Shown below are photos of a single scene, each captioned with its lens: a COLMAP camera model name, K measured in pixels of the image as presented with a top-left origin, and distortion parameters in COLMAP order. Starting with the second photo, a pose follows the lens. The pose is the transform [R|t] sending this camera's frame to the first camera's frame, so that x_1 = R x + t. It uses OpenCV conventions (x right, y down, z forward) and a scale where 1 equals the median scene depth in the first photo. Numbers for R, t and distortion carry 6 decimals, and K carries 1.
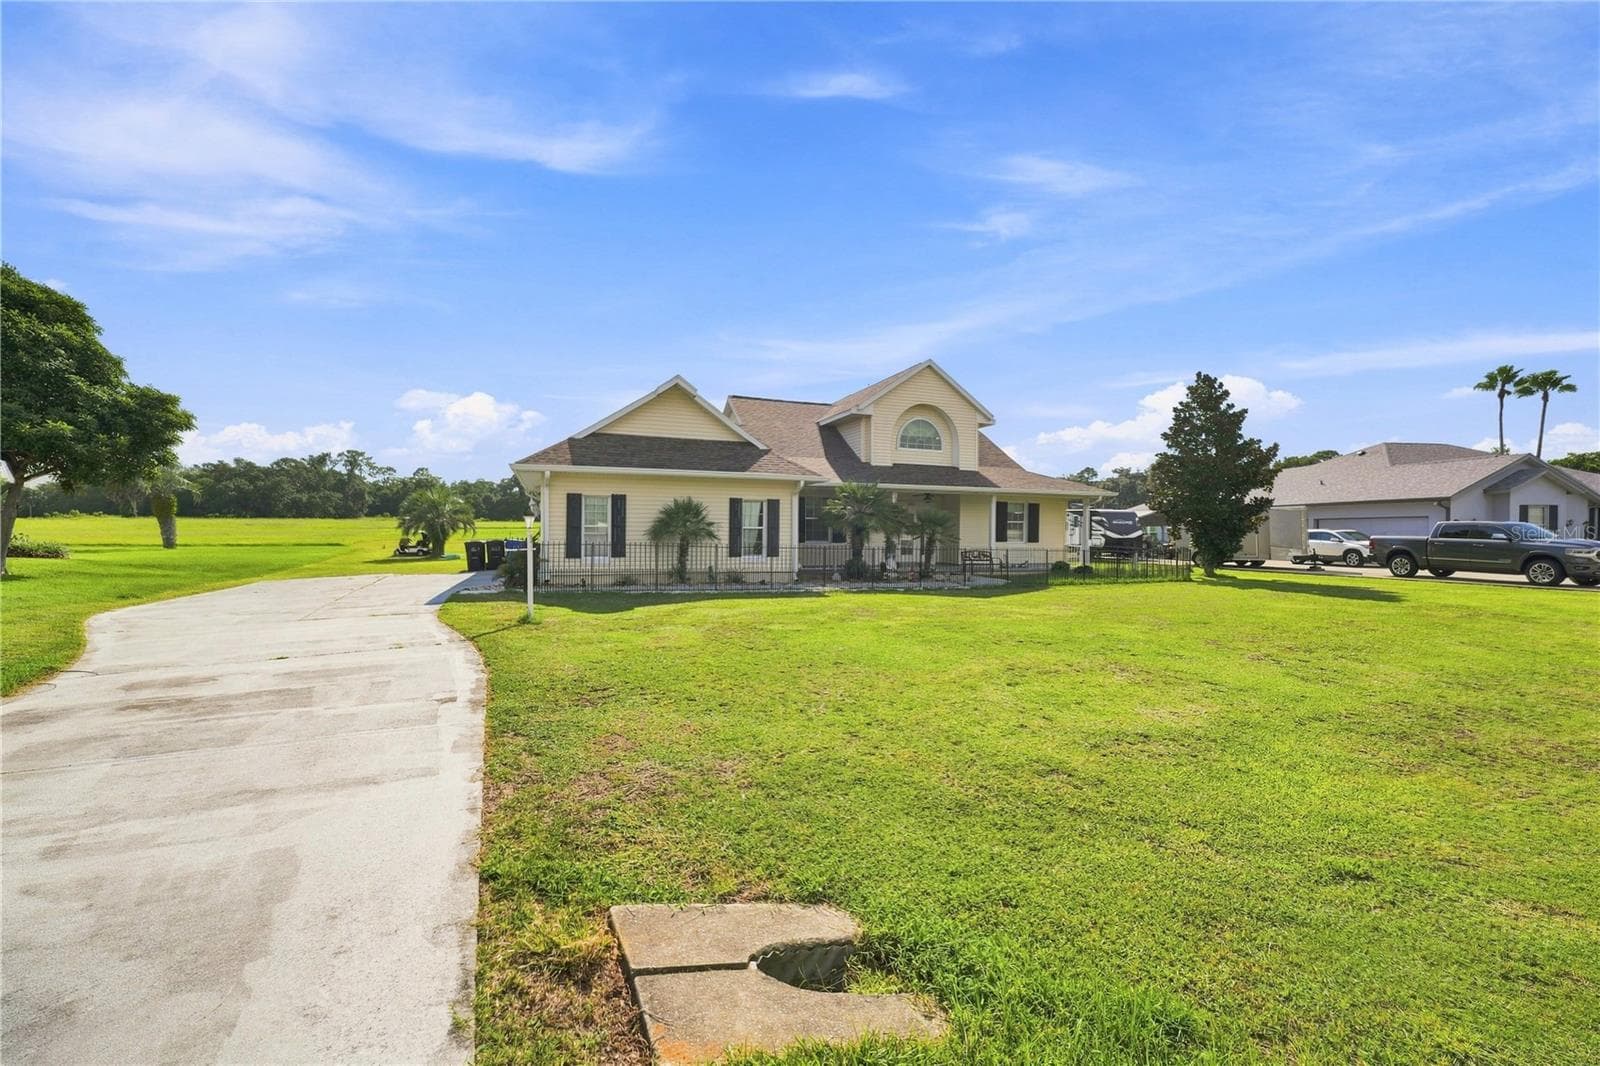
lens RADIAL K [[655.3, 0, 809.1], [0, 655.3, 531.3], [0, 0, 1]] dist [-0.000531, 0.001426]
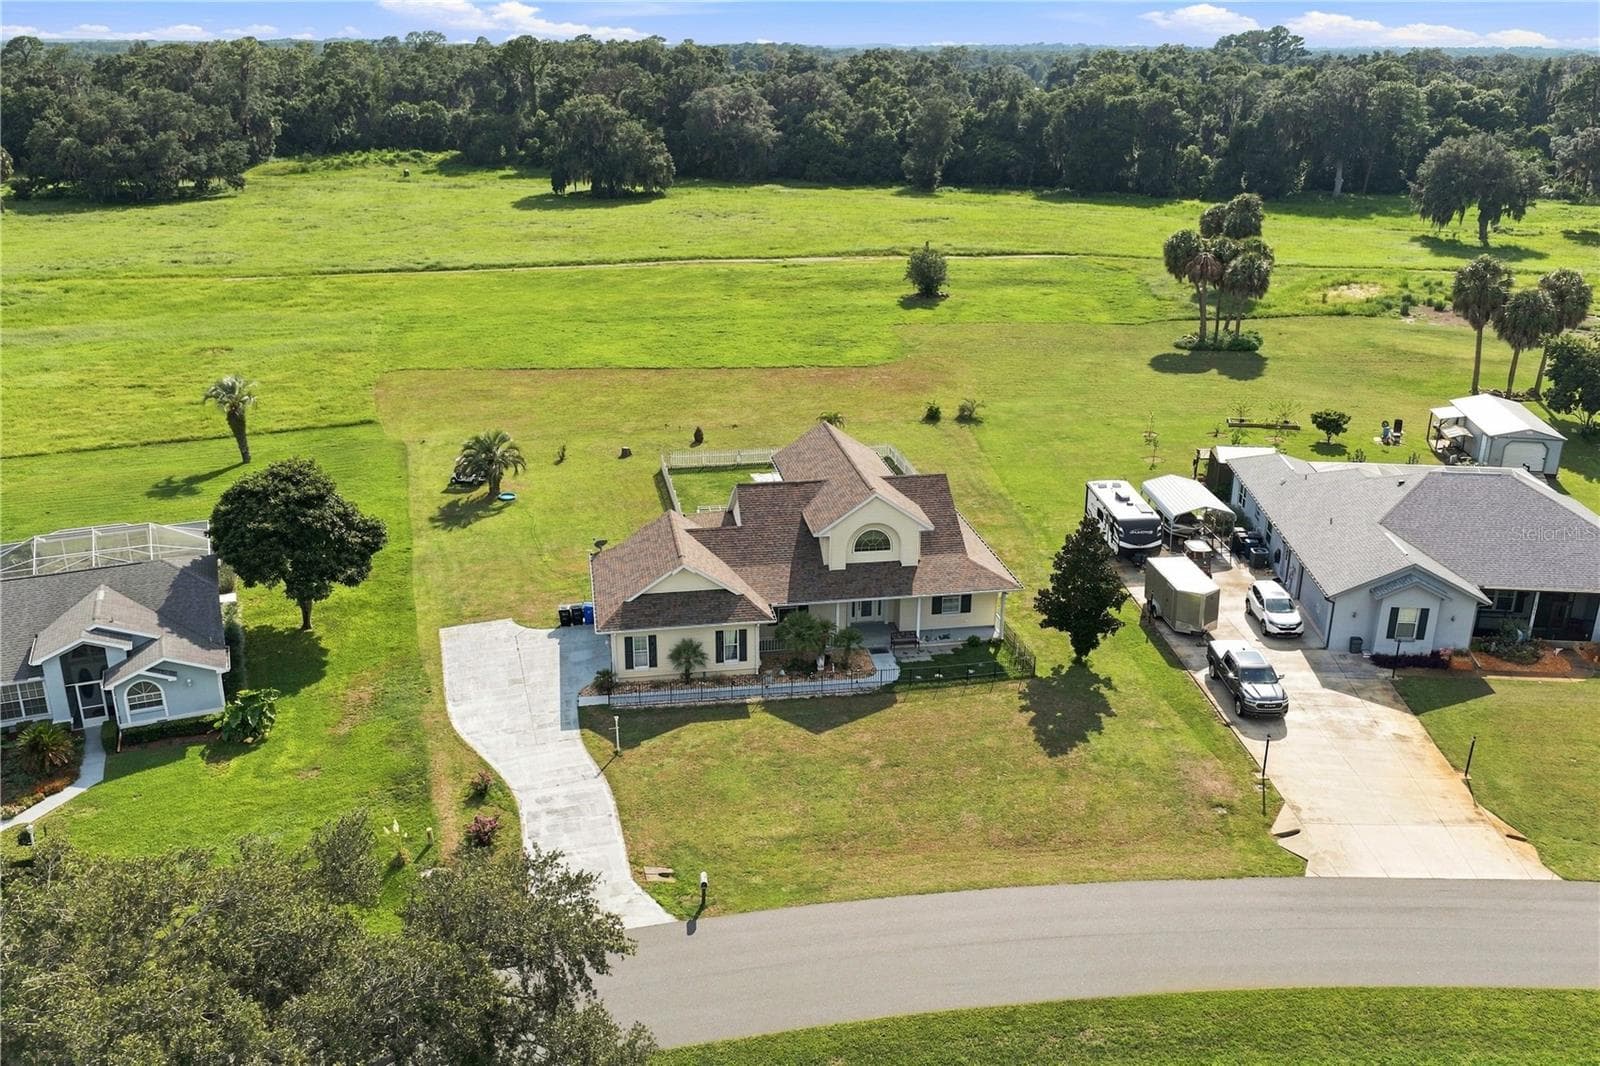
lens RADIAL K [[1337.8, 0, 801.9], [0, 1337.8, 543.0], [0, 0, 1]] dist [0.026443, -0.044523]
pose [[0.979706, 0.065852, -0.189312, 0.742779], [0.003746, 0.938310, 0.345774, -1.473201], [0.200403, -0.339466, 0.919022, -2.067726]]
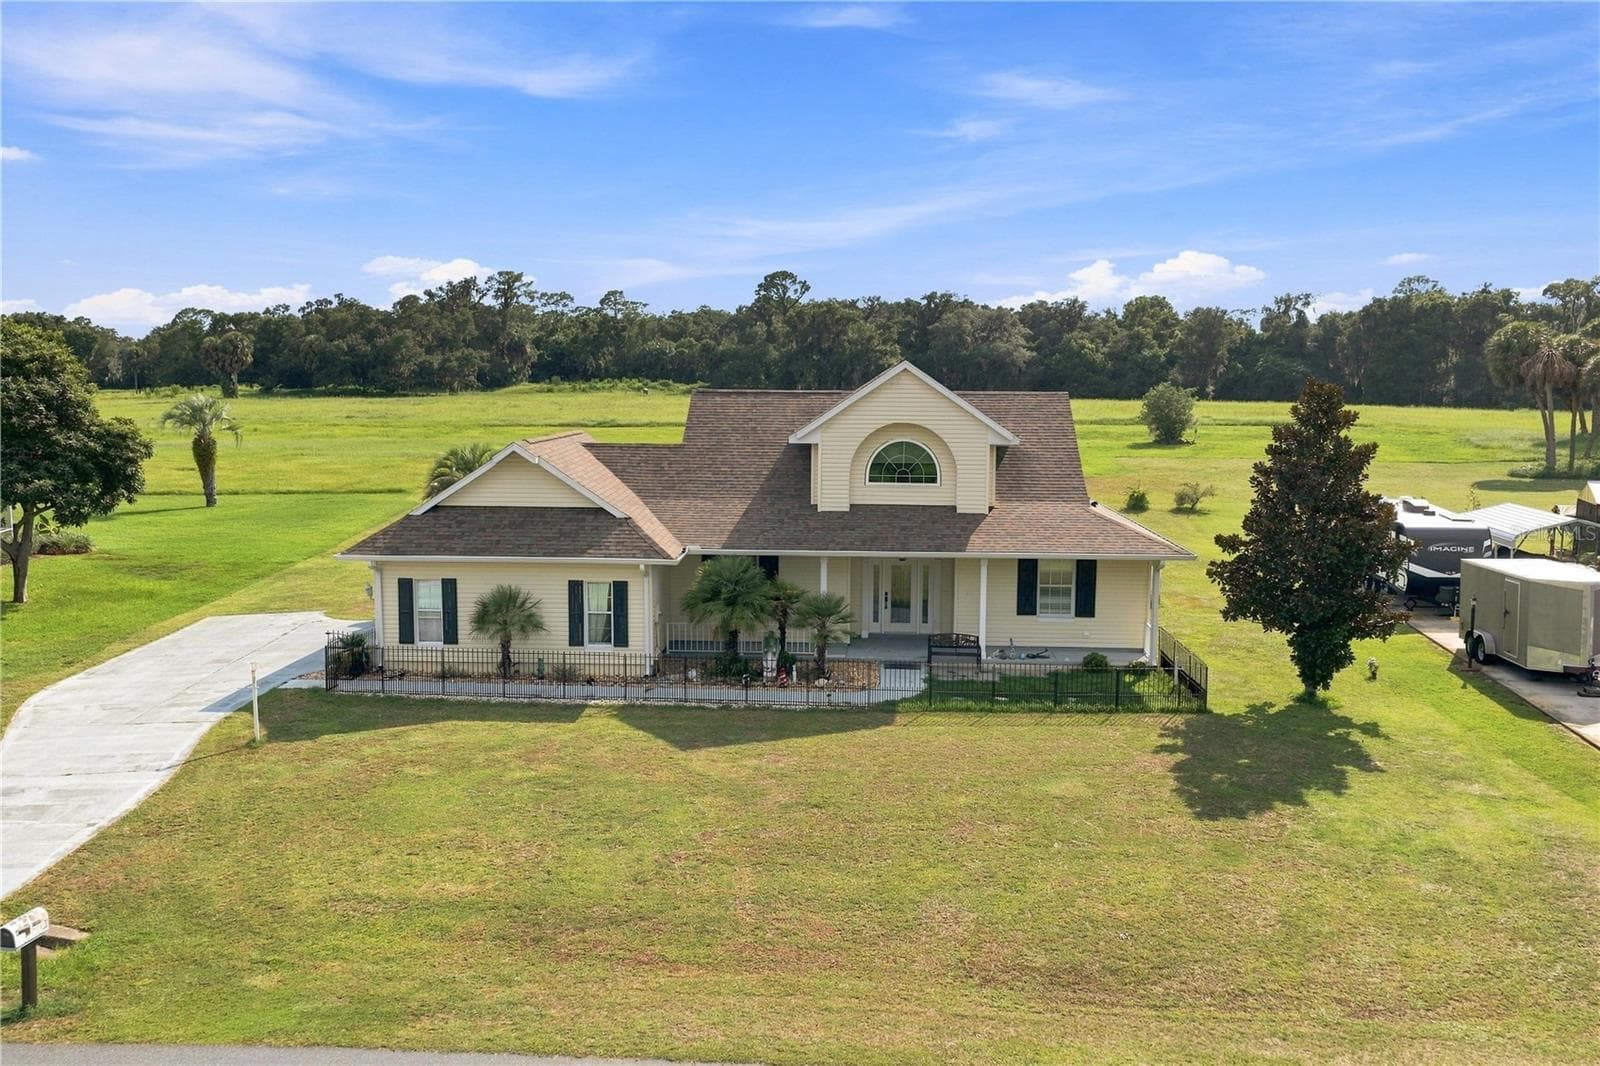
lens RADIAL K [[1337.8, 0, 797.8], [0, 1337.8, 538.5], [0, 0, 1]] dist [0.026443, -0.044523]
pose [[0.910704, 0.047623, -0.410306, 0.912388], [0.001559, 0.992928, 0.118706, -0.325880], [0.413058, -0.108746, 0.904189, -0.506065]]
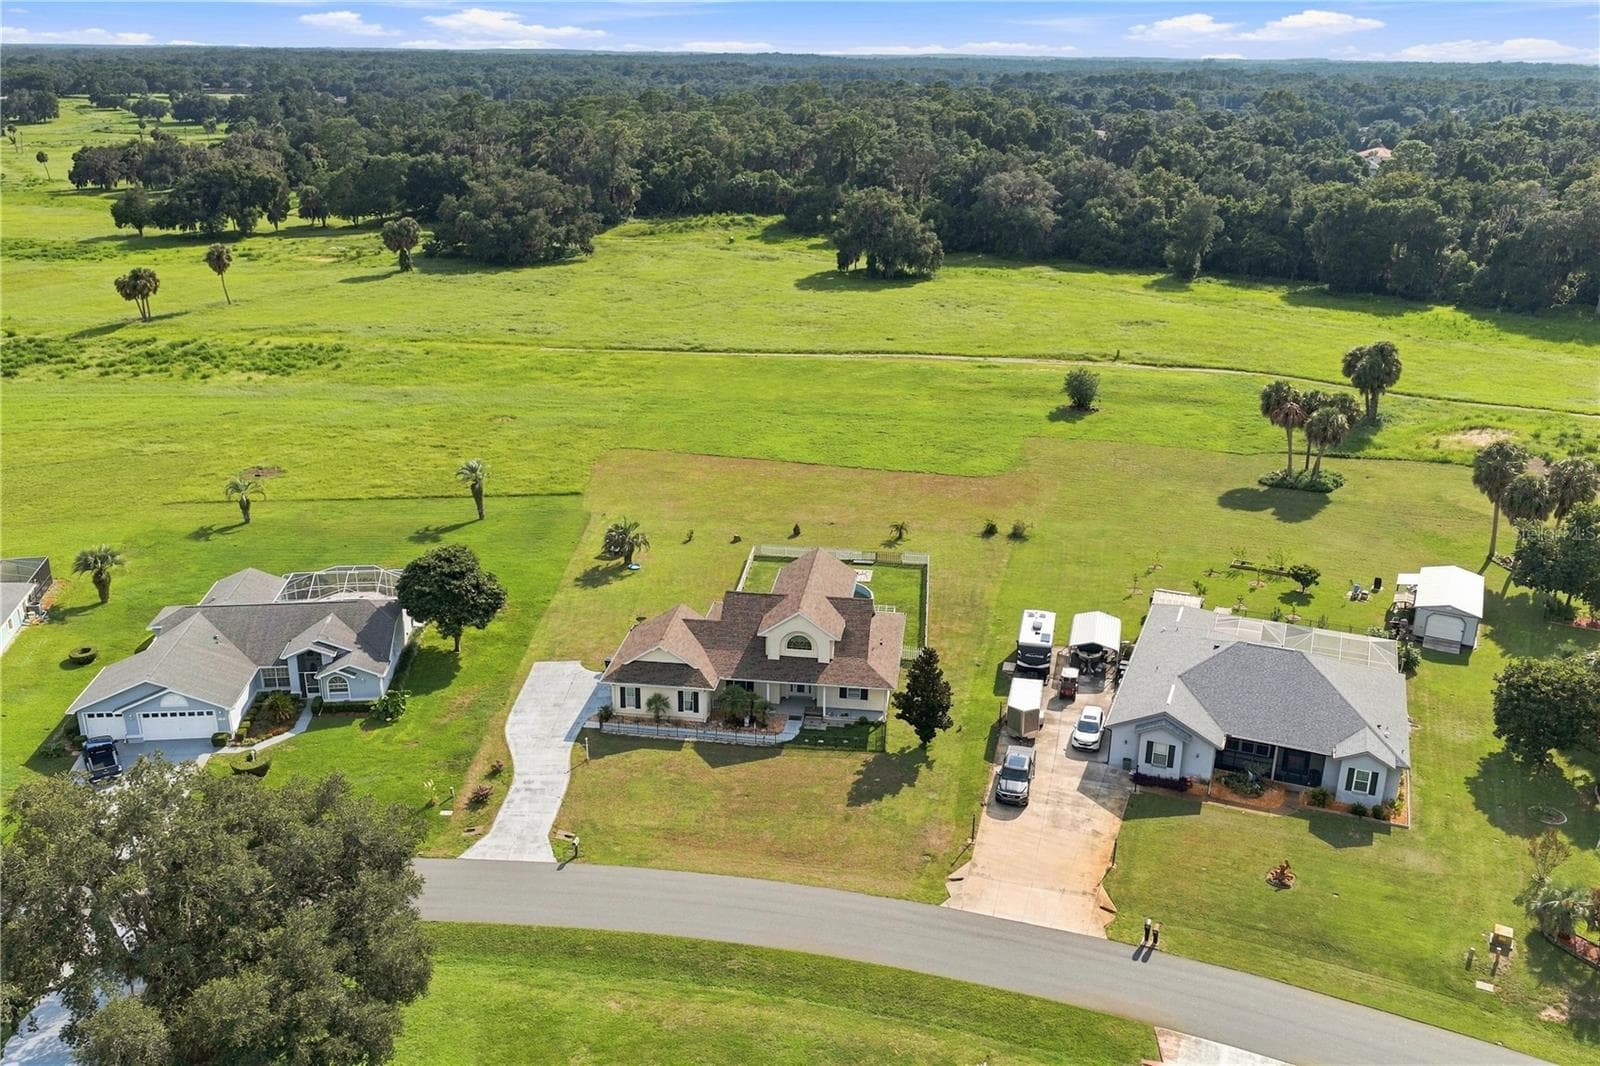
lens RADIAL K [[1337.8, 0, 796.7], [0, 1337.8, 542.7], [0, 0, 1]] dist [0.026443, -0.044523]
pose [[0.877118, 0.166700, -0.450416, 2.589436], [-0.003981, 0.940321, 0.340264, -2.418089], [0.480258, -0.296659, 0.825437, -2.975121]]
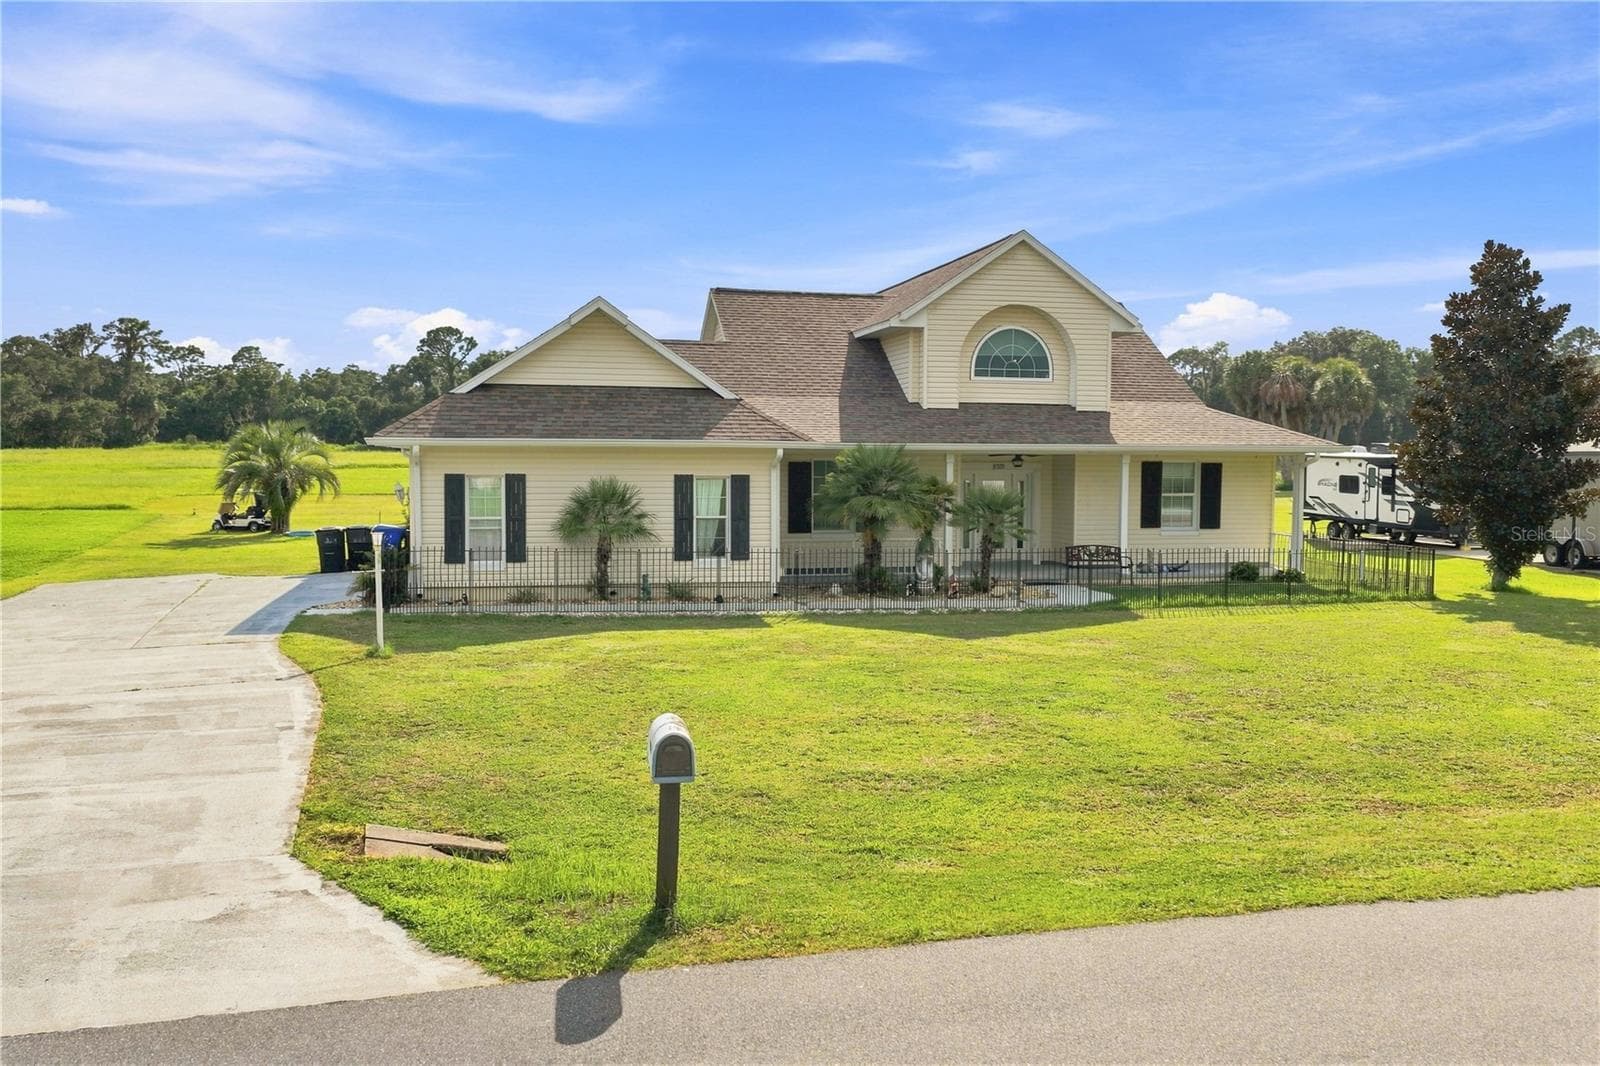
lens RADIAL K [[1337.8, 0, 803.6], [0, 1337.8, 534.5], [0, 0, 1]] dist [0.026443, -0.044523]
pose [[0.989690, 0.004982, -0.143138, 0.216982], [0.002943, 0.998476, 0.055102, -0.066395], [0.143195, -0.054956, 0.988168, -0.375374]]
